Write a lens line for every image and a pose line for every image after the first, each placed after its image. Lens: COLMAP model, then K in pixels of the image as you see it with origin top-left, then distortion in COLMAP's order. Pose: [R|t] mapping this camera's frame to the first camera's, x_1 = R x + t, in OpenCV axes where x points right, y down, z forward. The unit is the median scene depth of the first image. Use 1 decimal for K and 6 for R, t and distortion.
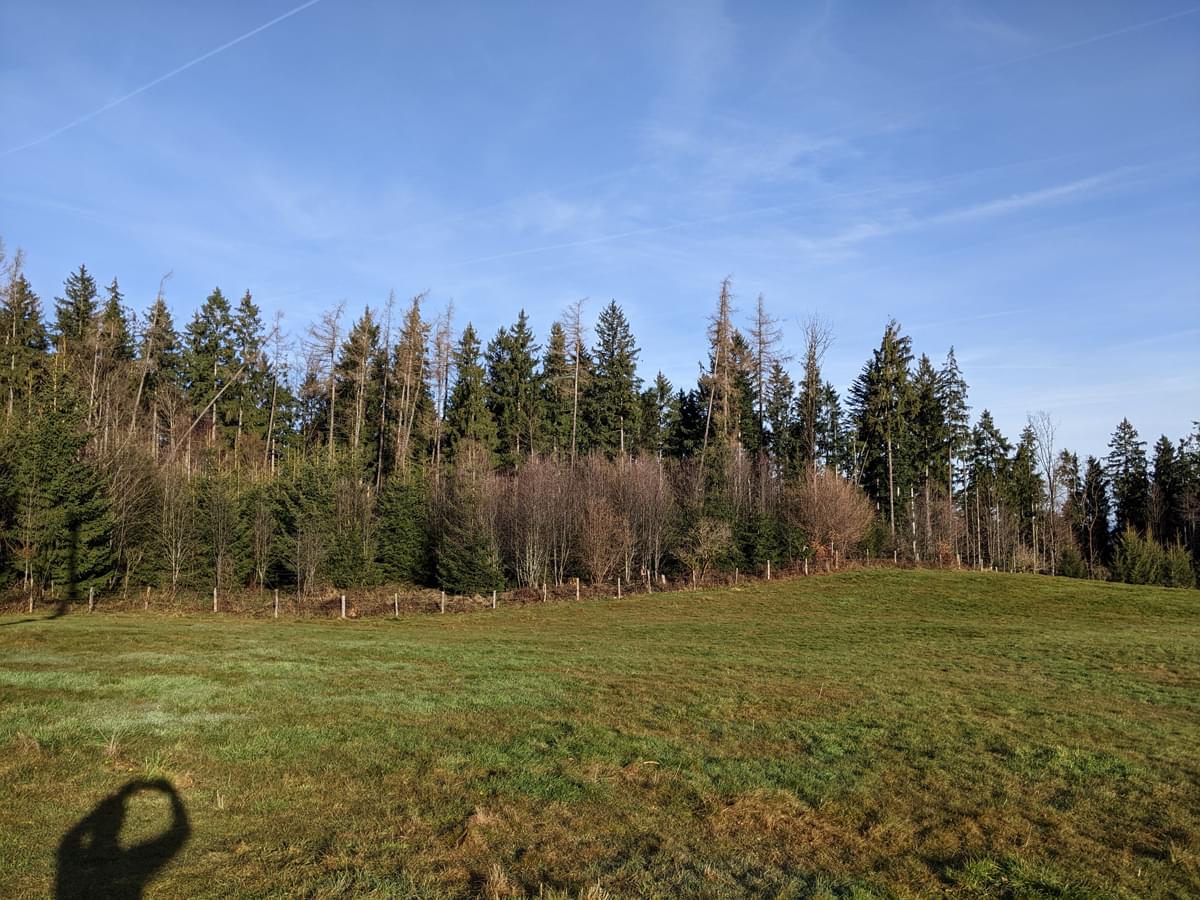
lens RADIAL K [[944.8, 0, 604.3], [0, 944.8, 453.0], [0, 0, 1]] dist [0.082557, -0.133713]
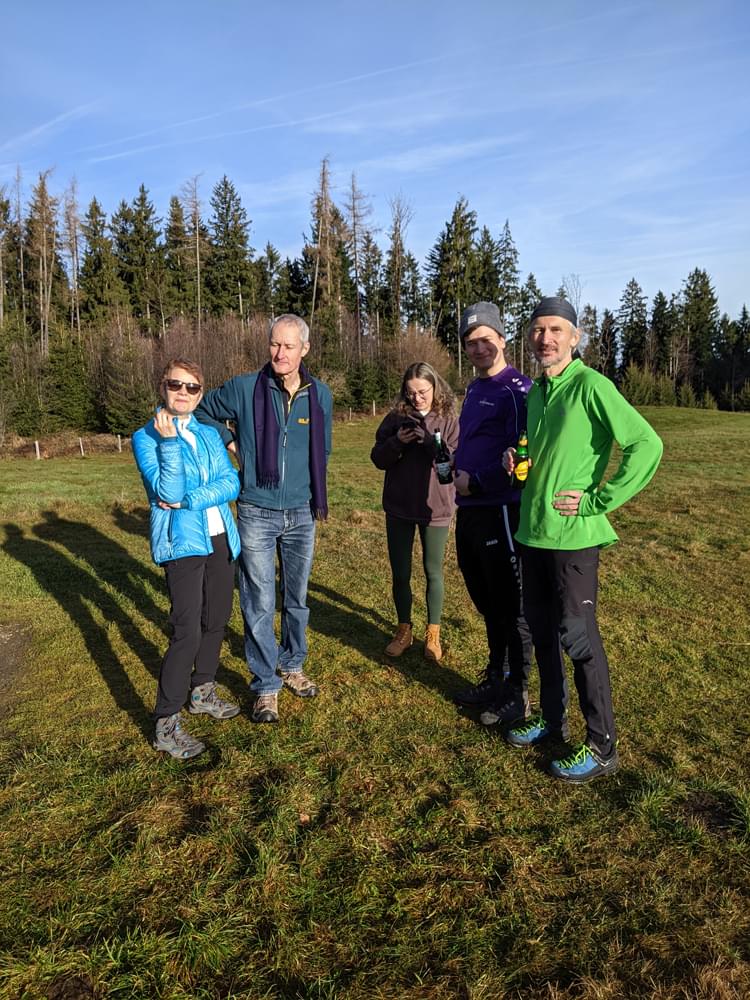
lens RADIAL K [[787.4, 0, 366.2], [0, 787.4, 499.1], [0, 0, 1]] dist [0.082557, -0.133713]
pose [[0.981997, -0.064261, 0.177629, -0.019030], [0.022132, 0.973020, 0.229658, -0.000704], [-0.187595, -0.221592, 0.956925, -0.024483]]
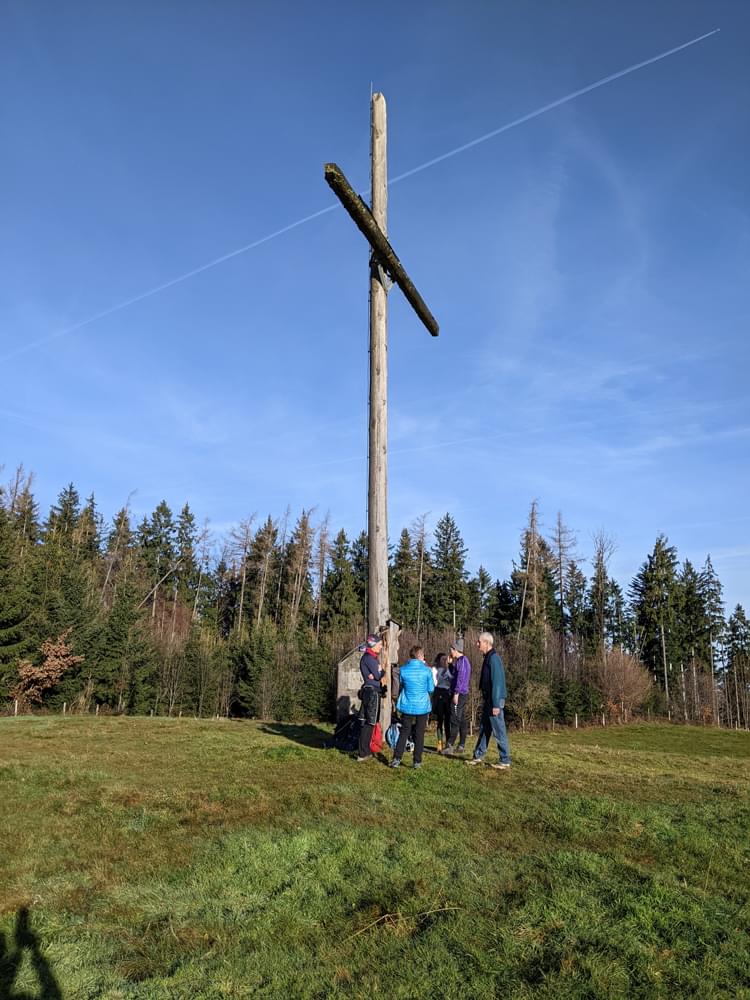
lens RADIAL K [[787.4, 0, 370.4], [0, 787.4, 483.5], [0, 0, 1]] dist [0.082557, -0.133713]
pose [[0.997947, 0.017995, -0.061473, -0.034207], [-0.028549, 0.984088, -0.175376, -0.003040], [0.057339, 0.176771, 0.982581, -0.121326]]
